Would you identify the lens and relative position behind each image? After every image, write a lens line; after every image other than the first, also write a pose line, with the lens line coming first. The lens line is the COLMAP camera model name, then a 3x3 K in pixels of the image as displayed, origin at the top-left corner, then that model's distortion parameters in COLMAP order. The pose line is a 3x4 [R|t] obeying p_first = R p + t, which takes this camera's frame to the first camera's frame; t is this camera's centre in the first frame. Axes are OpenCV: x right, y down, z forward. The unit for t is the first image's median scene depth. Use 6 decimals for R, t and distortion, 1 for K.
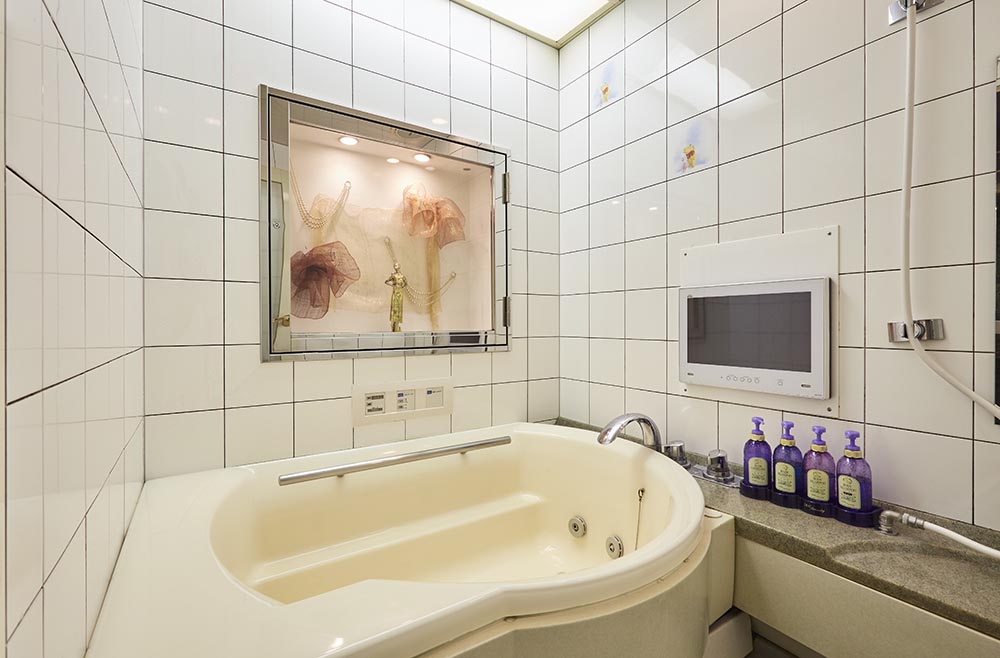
lens RADIAL K [[449.8, 0, 493.5], [0, 449.8, 325.5], [0, 0, 1]] dist [0.020342, 0.000091]
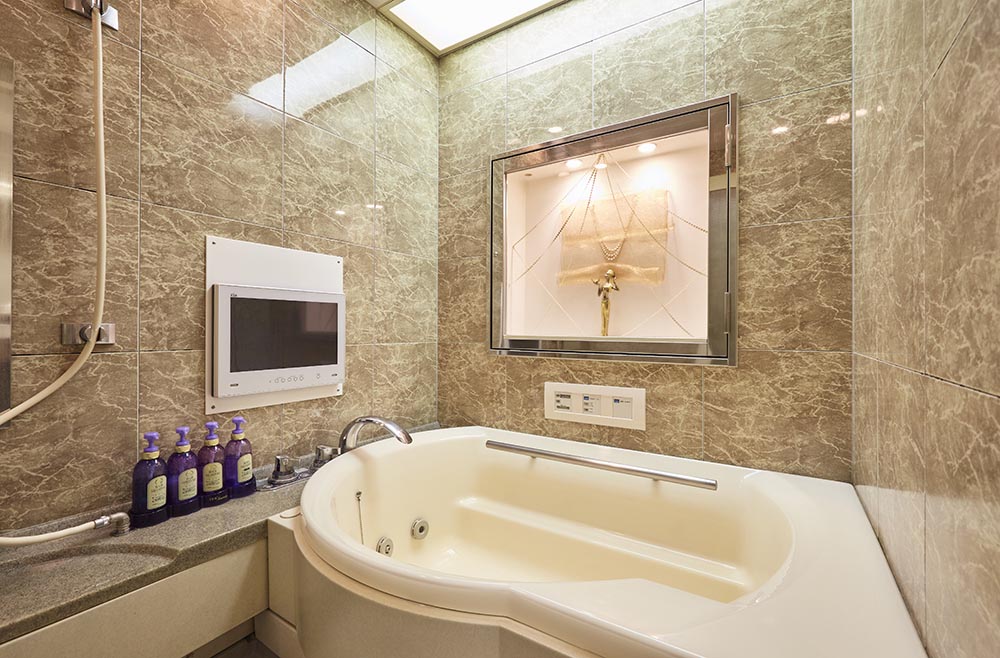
lens RADIAL K [[435.6, 0, 500.0], [0, 435.6, 329.0], [0, 0, 1]] dist [-0.019617, 0.000266]
pose [[0.397248, -0.004683, -0.917699, 0.638592], [-0.009340, 0.999915, -0.009145, 0.009311], [0.917664, 0.012204, 0.397171, 0.441723]]
